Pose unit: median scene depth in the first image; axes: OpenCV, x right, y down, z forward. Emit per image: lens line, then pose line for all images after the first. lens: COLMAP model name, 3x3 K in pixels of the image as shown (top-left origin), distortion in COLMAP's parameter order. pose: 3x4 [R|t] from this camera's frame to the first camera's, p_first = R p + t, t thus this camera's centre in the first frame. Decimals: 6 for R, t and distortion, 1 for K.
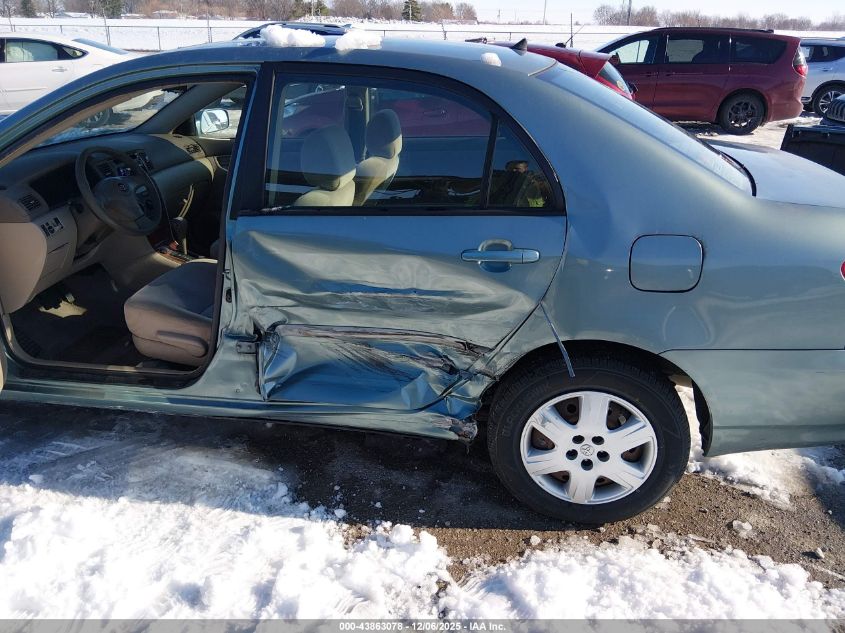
lens RADIAL K [[649.2, 0, 422.5], [0, 649.2, 316.5], [0, 0, 1]] dist [0.122856, -0.176252]
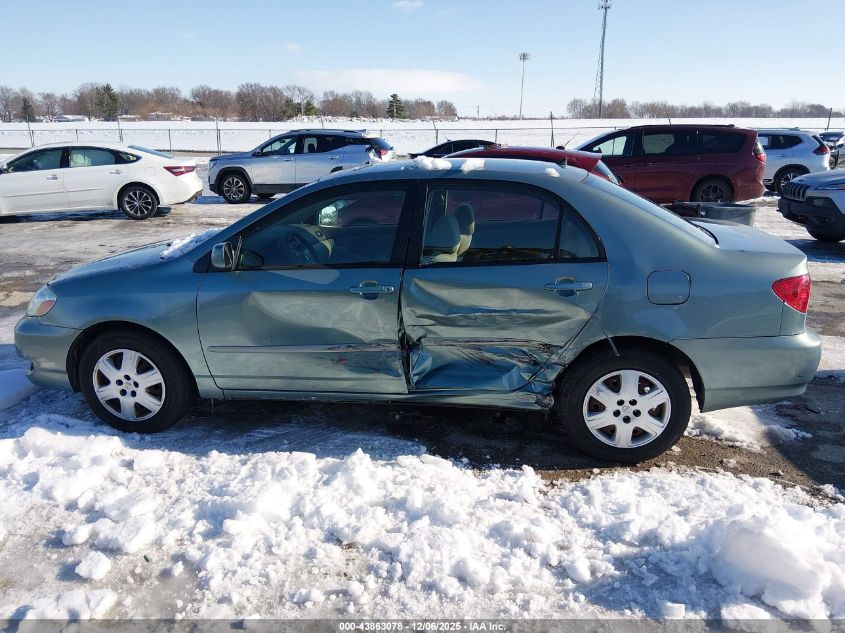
lens RADIAL K [[649.2, 0, 422.5], [0, 649.2, 316.5], [0, 0, 1]] dist [0.122856, -0.176252]
pose [[0.999444, -0.027577, 0.018721, -0.251798], [0.029688, 0.991856, -0.123857, 0.157218], [-0.015153, 0.124344, 0.992123, -0.561655]]
